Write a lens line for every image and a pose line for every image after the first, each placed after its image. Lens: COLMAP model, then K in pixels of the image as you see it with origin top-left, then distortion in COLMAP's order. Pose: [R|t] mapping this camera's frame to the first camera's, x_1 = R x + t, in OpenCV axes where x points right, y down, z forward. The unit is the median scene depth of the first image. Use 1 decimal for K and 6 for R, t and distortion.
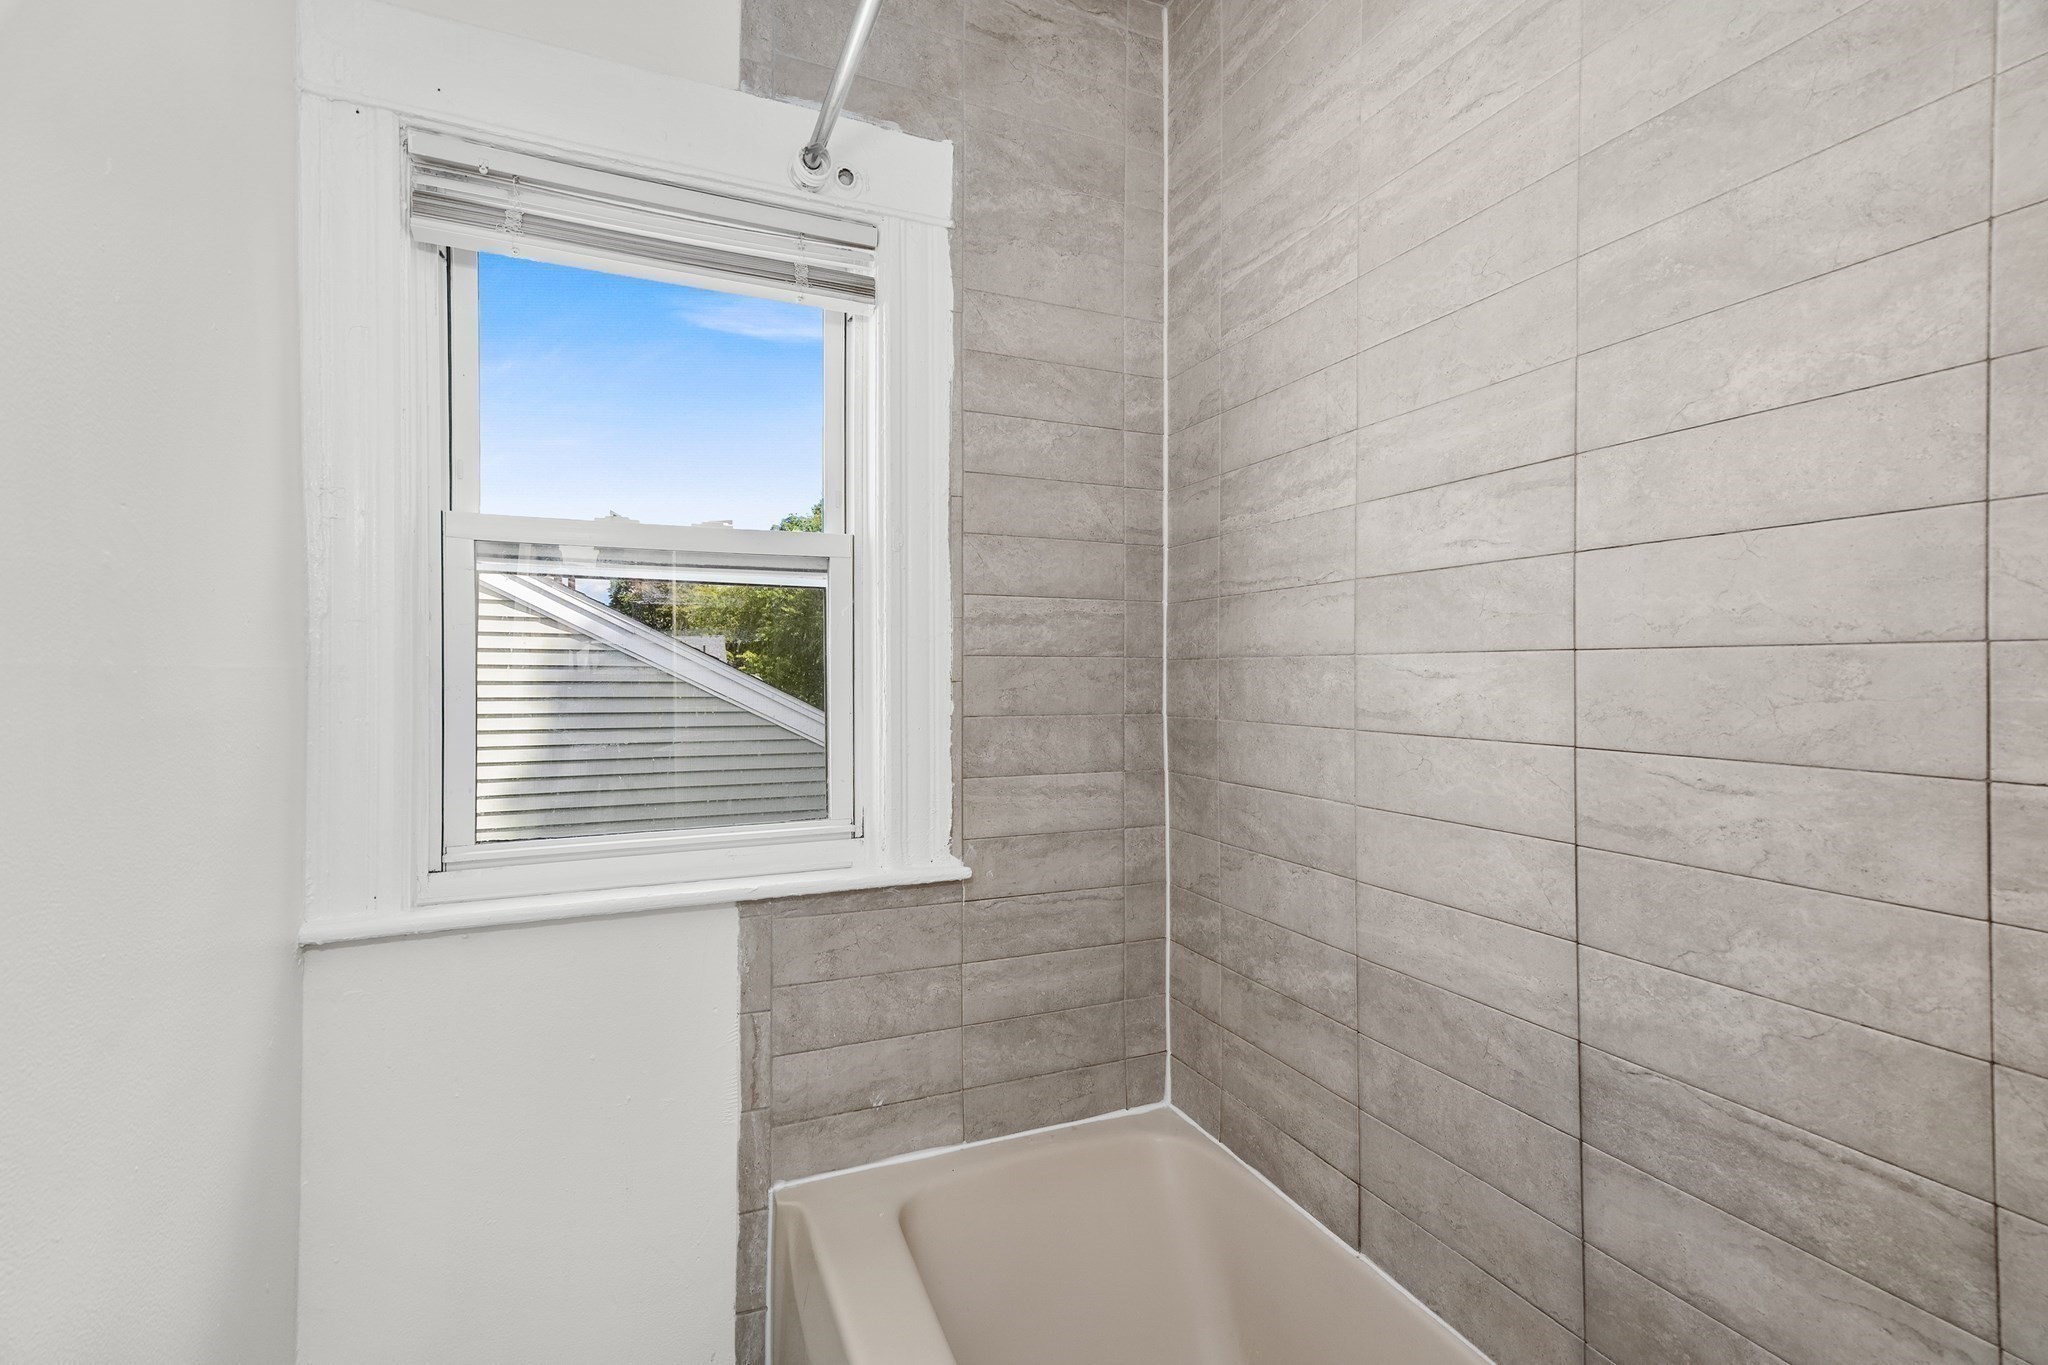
lens RADIAL K [[915.6, 0, 1031.1], [0, 915.6, 676.3], [0, 0, 1]] dist [0.021025, 0.000357]
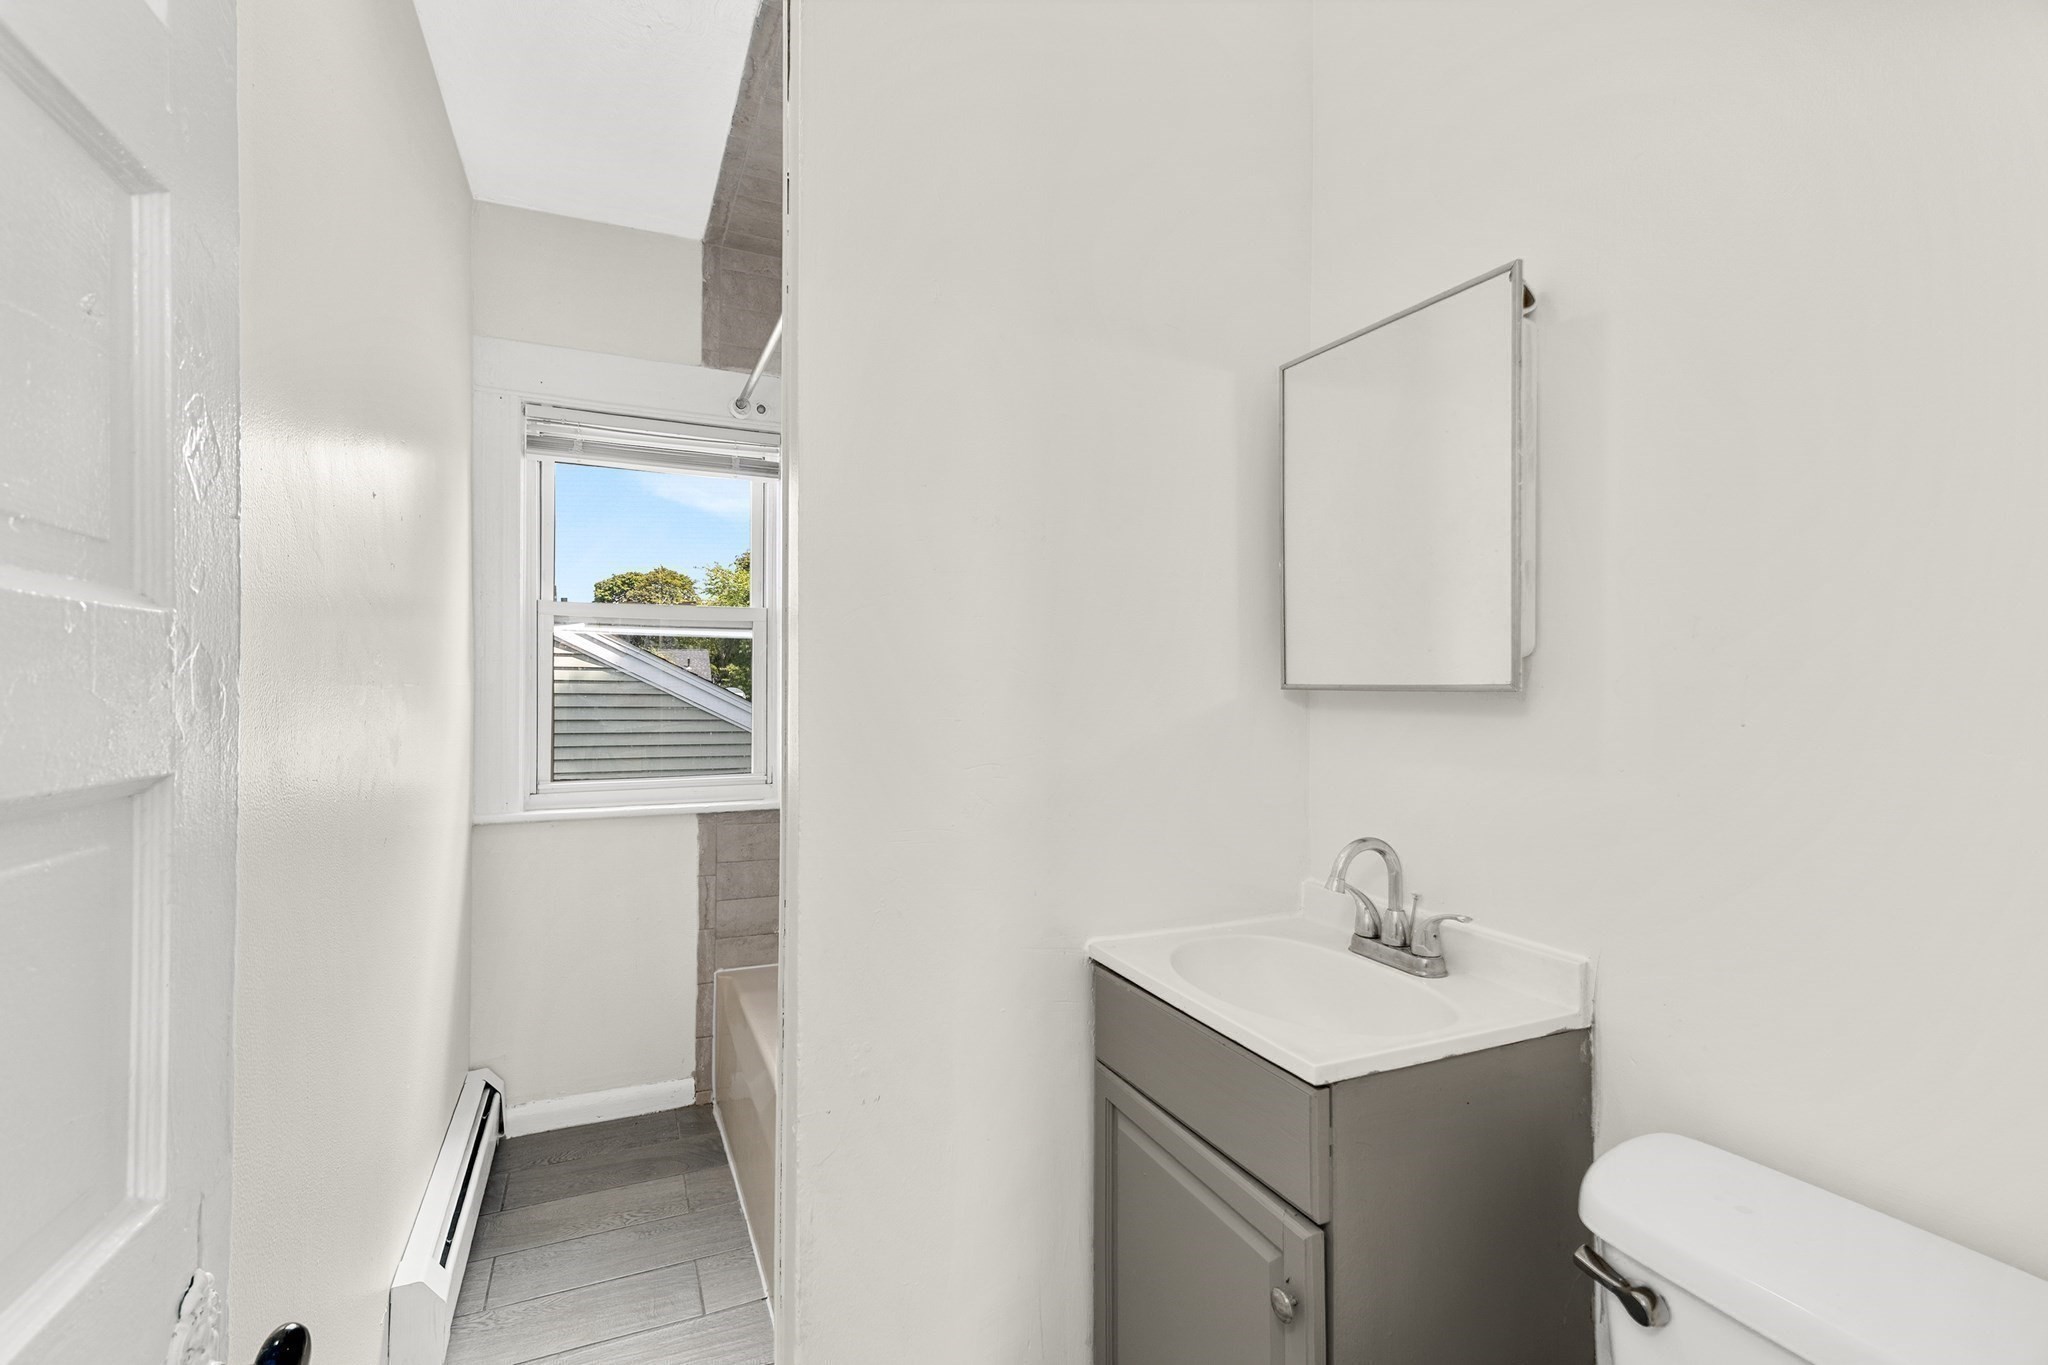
lens RADIAL K [[915.6, 0, 1016.6], [0, 915.6, 683.2], [0, 0, 1]] dist [0.021025, 0.000357]
pose [[0.999997, 0.002236, 0.000821, 0.306284], [-0.002231, 0.999976, -0.006567, -0.002909], [-0.000836, 0.006565, 0.999978, -0.808508]]
